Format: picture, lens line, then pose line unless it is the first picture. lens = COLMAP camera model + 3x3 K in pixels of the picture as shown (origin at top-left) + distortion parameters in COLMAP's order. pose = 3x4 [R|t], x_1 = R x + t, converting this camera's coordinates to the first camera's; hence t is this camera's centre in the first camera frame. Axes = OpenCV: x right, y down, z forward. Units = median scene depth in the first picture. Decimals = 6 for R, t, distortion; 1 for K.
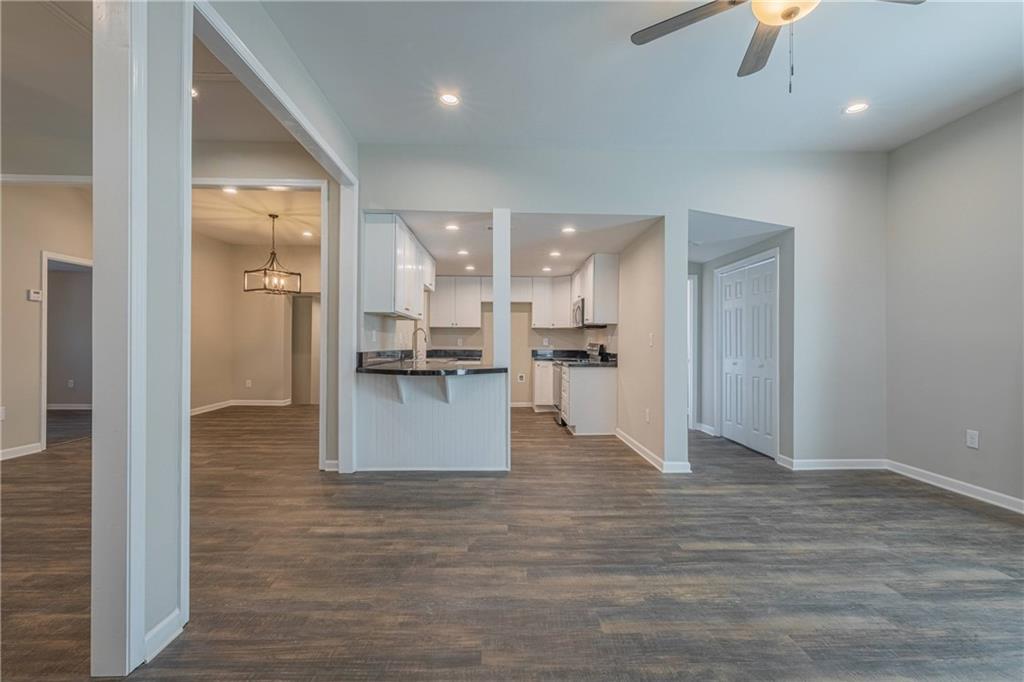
lens RADIAL K [[452.2, 0, 511.0], [0, 452.2, 336.6], [0, 0, 1]] dist [0.001132, -0.000180]
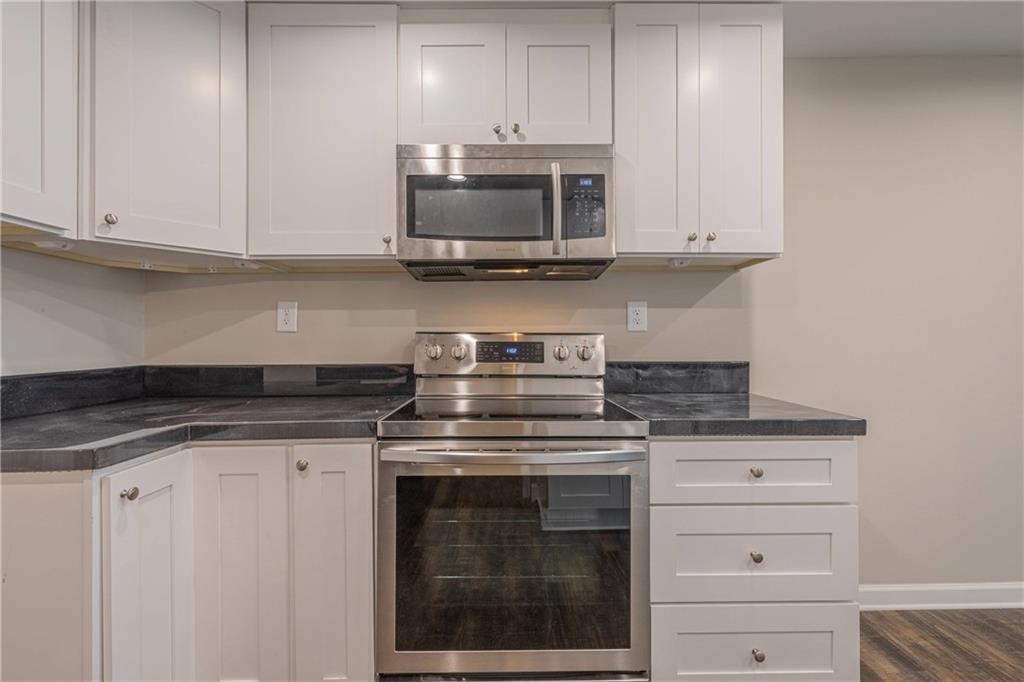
lens RADIAL K [[452.2, 0, 511.0], [0, 452.2, 336.6], [0, 0, 1]] dist [0.001132, -0.000180]
pose [[0.007507, -0.004184, 0.999963, -0.085182], [-0.007872, 0.999960, 0.004243, 0.017224], [-0.999941, -0.007904, 0.007474, 1.048872]]
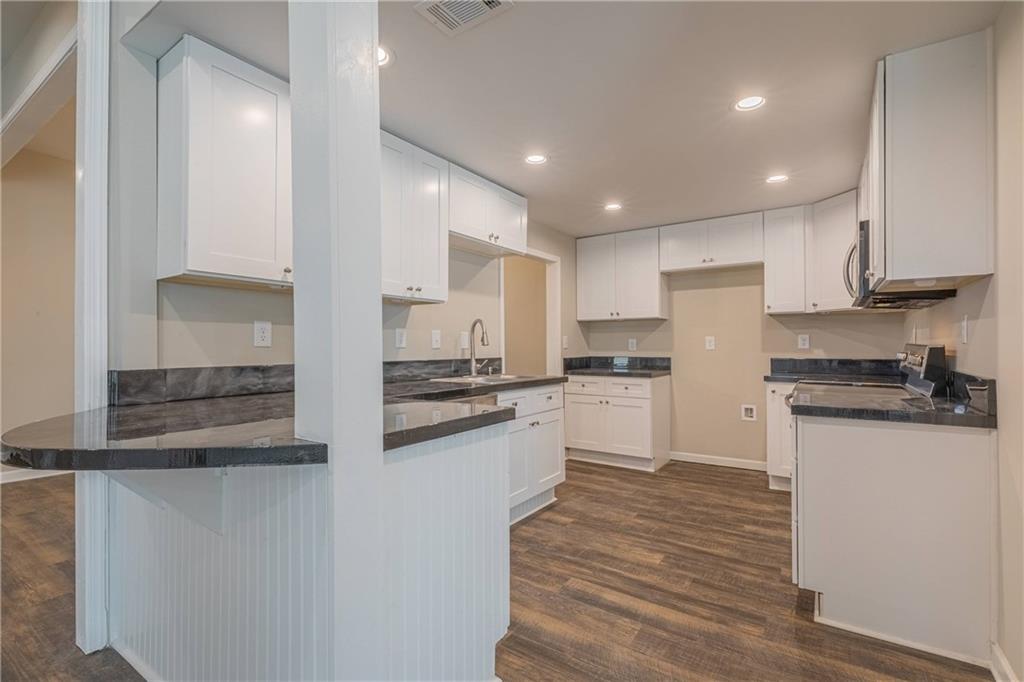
lens RADIAL K [[461.6, 0, 512.2], [0, 461.6, 338.9], [0, 0, 1]] dist [0.001673, 0.000359]
pose [[0.812443, -0.018059, -0.582760, 0.143440], [0.017712, 0.999823, -0.006290, 0.007868], [0.582771, -0.005212, 0.812620, 0.532412]]
